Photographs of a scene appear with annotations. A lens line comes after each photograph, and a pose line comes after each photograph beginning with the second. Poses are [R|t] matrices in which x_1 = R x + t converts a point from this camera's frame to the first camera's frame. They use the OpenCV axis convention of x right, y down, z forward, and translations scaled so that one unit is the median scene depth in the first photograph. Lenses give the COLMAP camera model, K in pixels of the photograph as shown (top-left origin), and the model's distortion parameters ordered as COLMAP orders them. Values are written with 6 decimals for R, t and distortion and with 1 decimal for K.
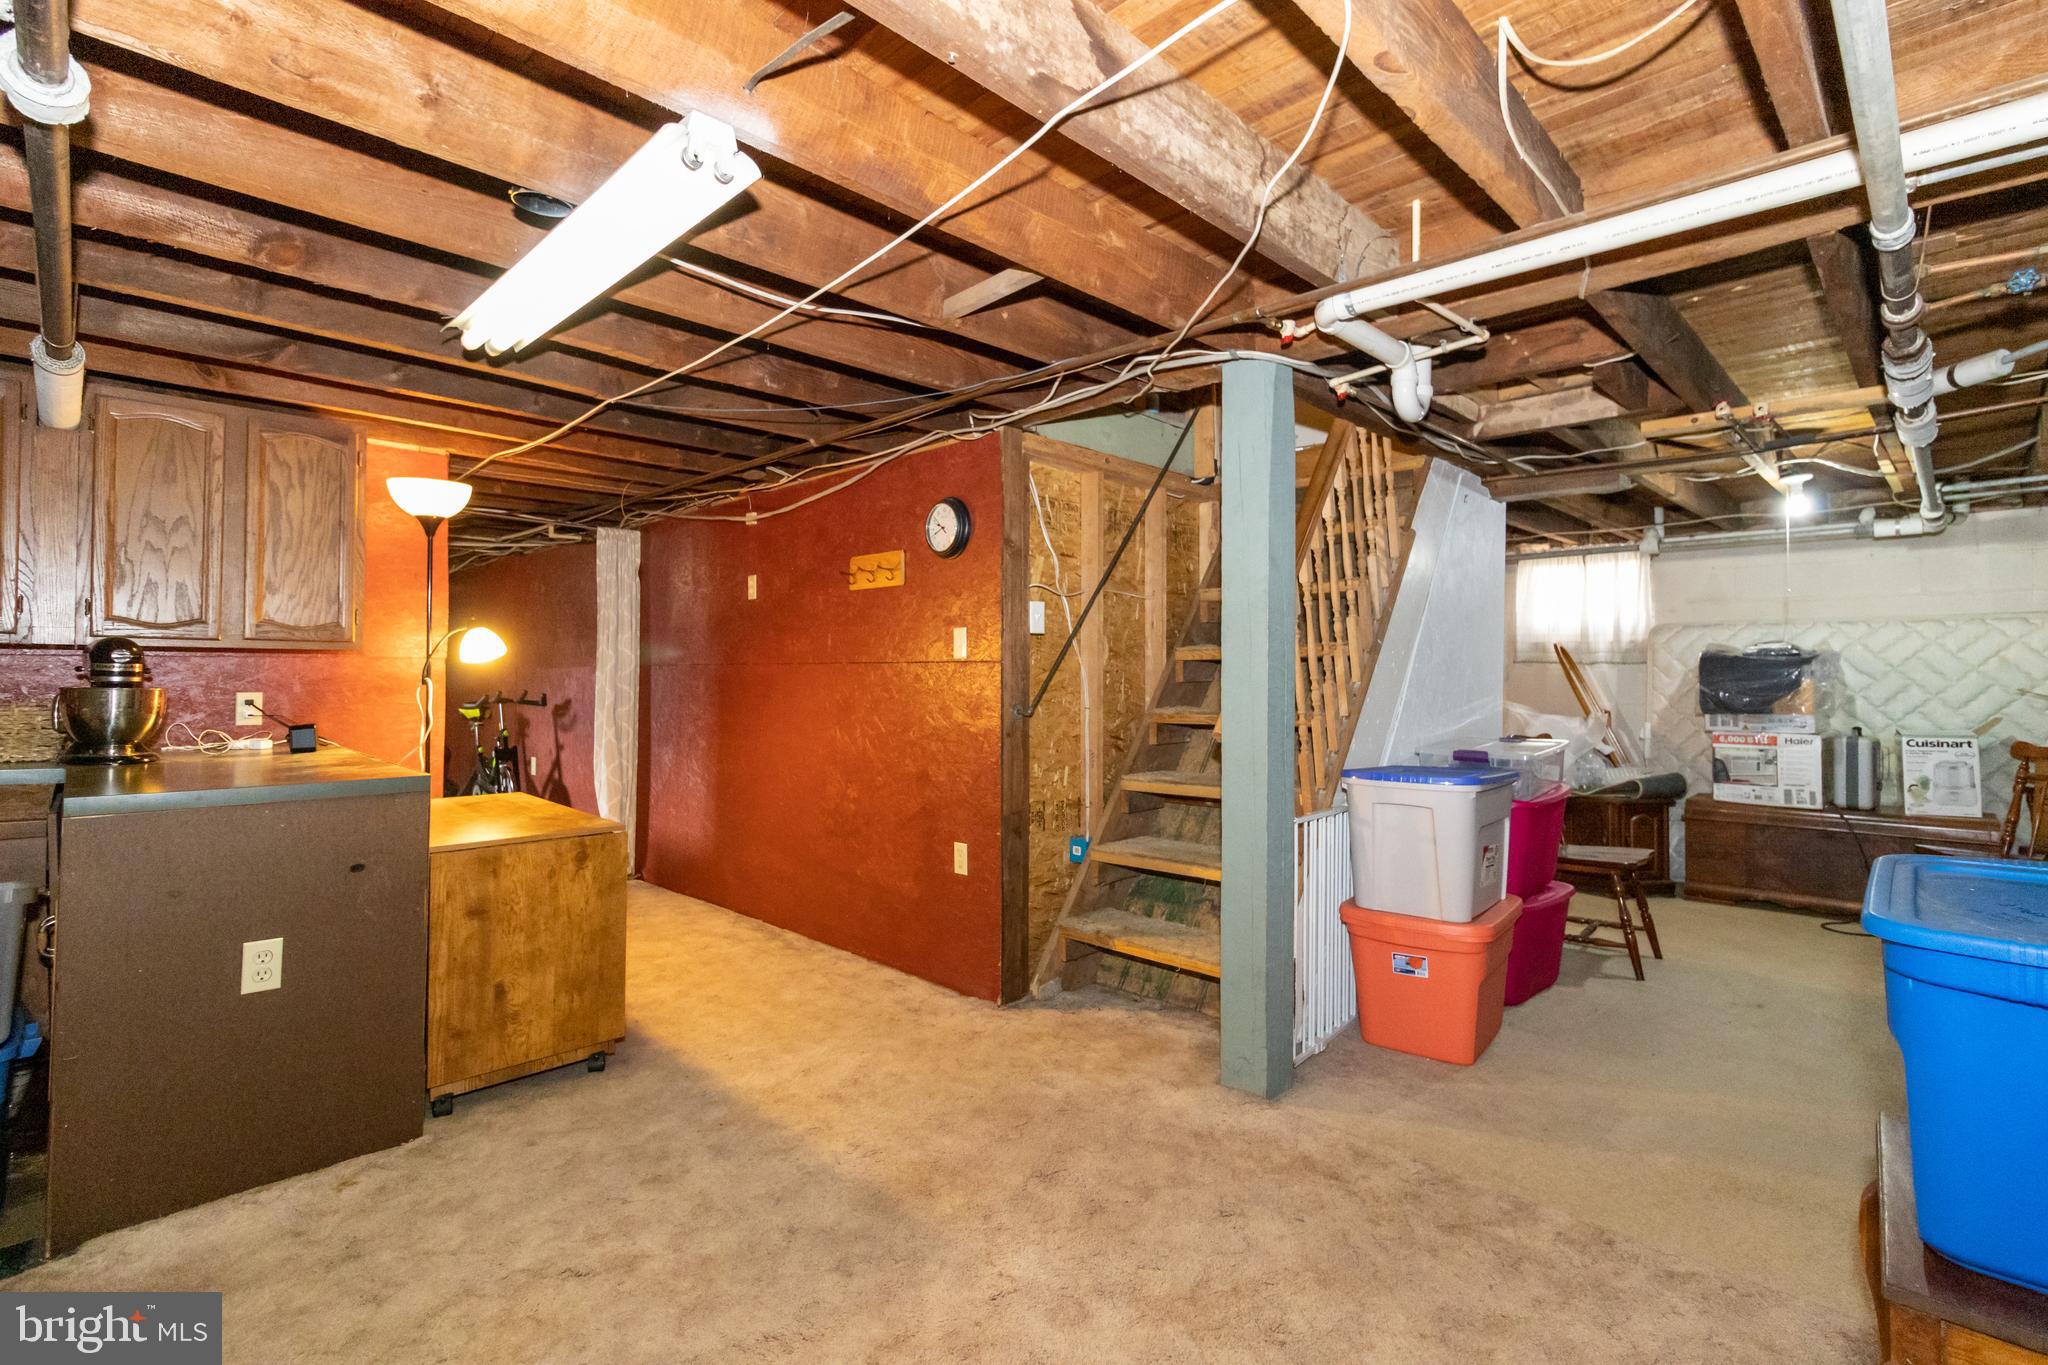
lens RADIAL K [[937.2, 0, 1030.3], [0, 937.2, 663.4], [0, 0, 1]] dist [0.003905, 0.000578]
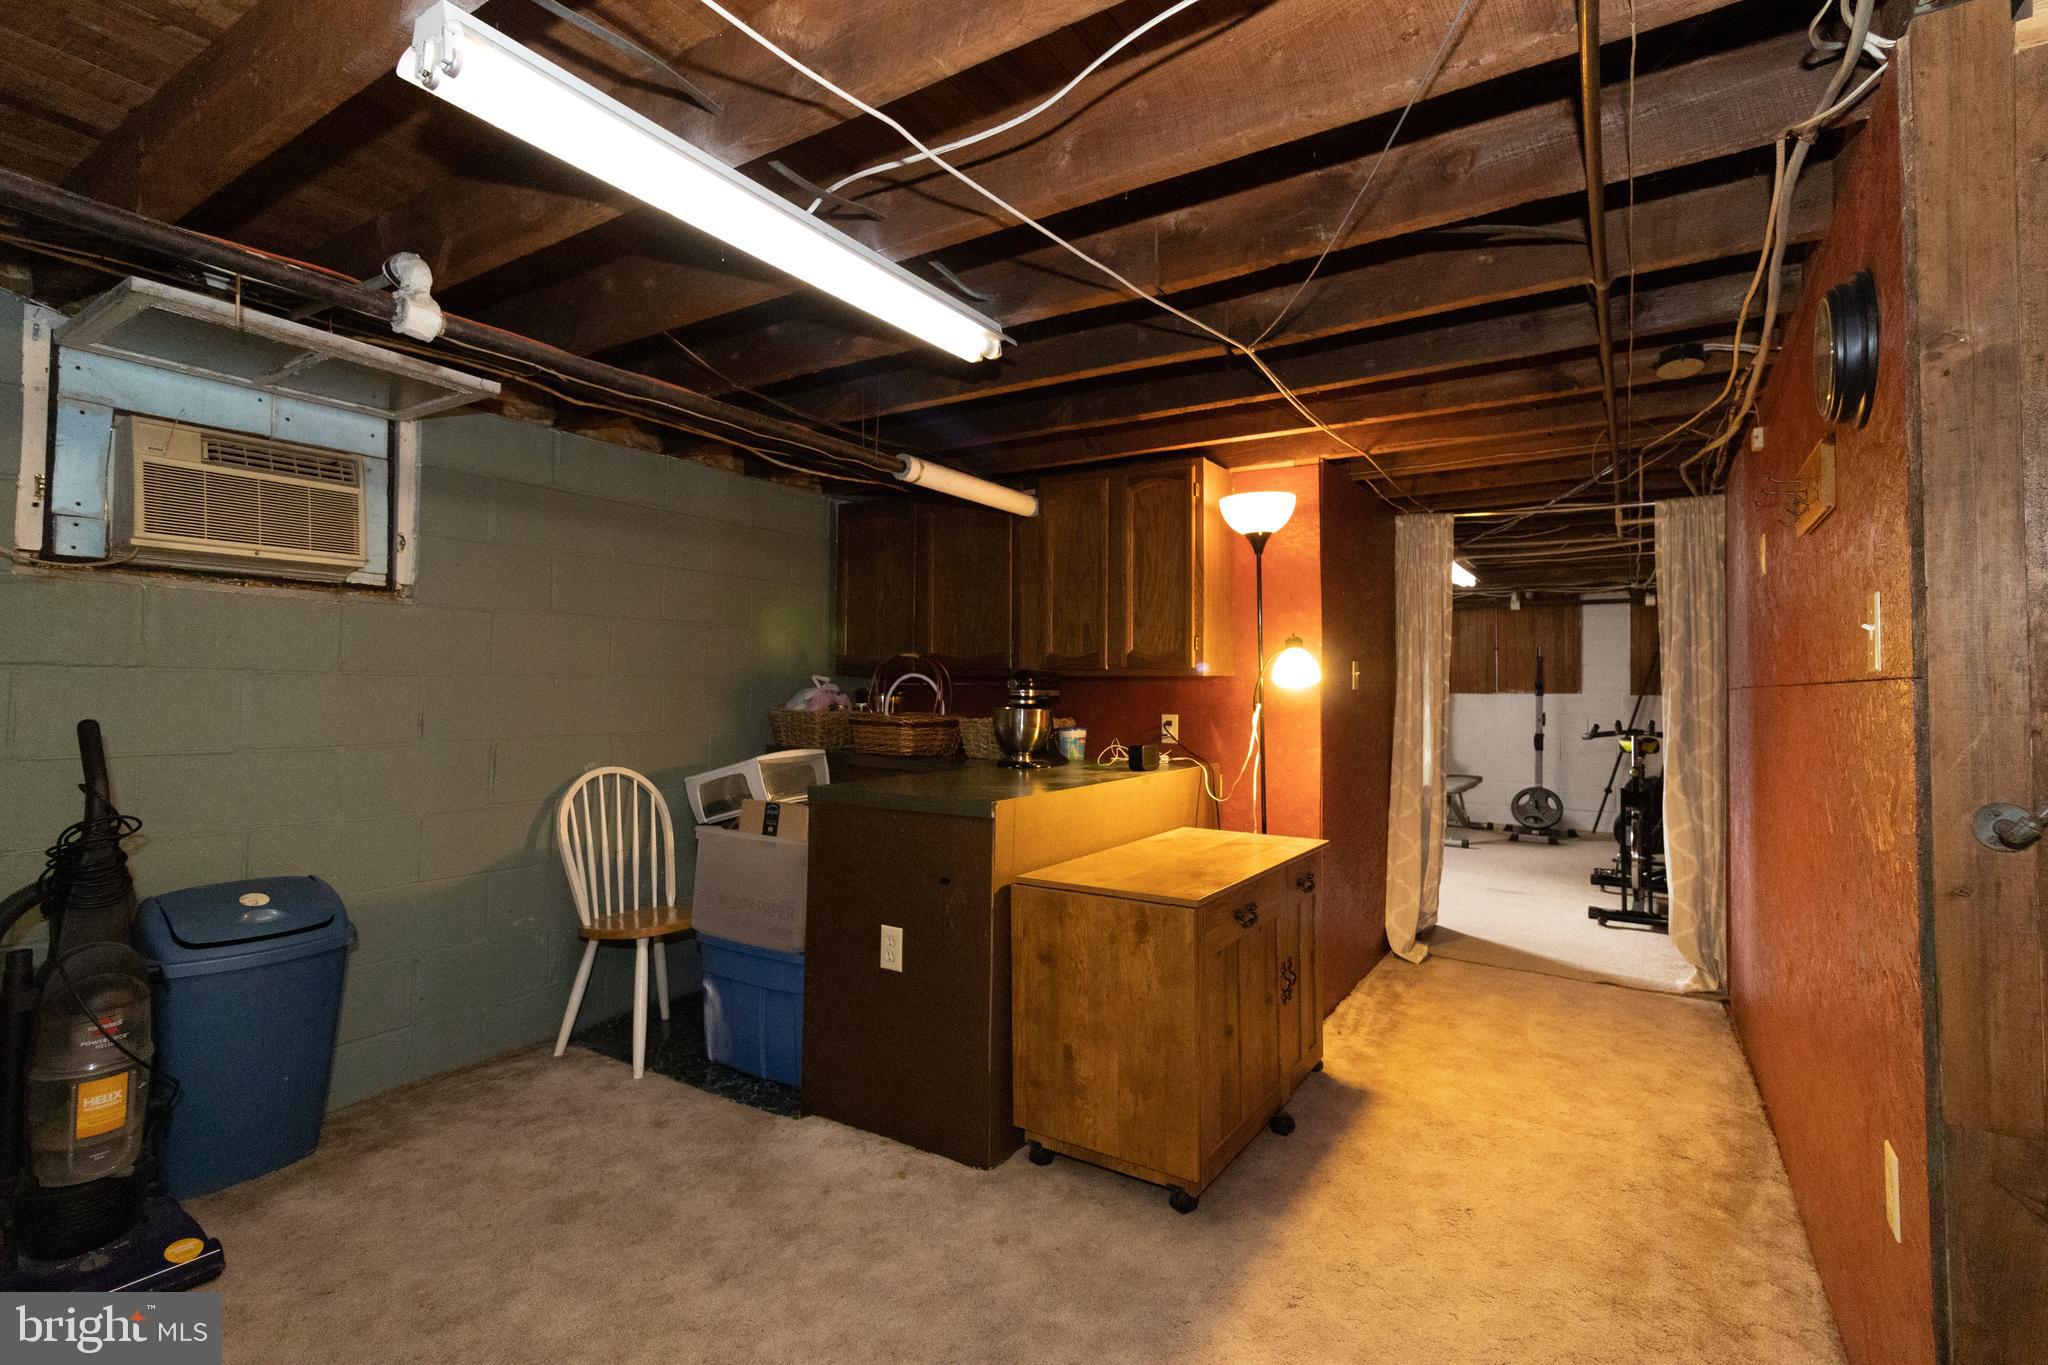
lens RADIAL K [[937.2, 0, 1030.3], [0, 937.2, 663.4], [0, 0, 1]] dist [0.003905, 0.000578]
pose [[0.217472, -0.029670, -0.975616, 0.314502], [0.006240, 0.999560, -0.029007, 0.001406], [0.976047, 0.000220, 0.217561, 0.774270]]
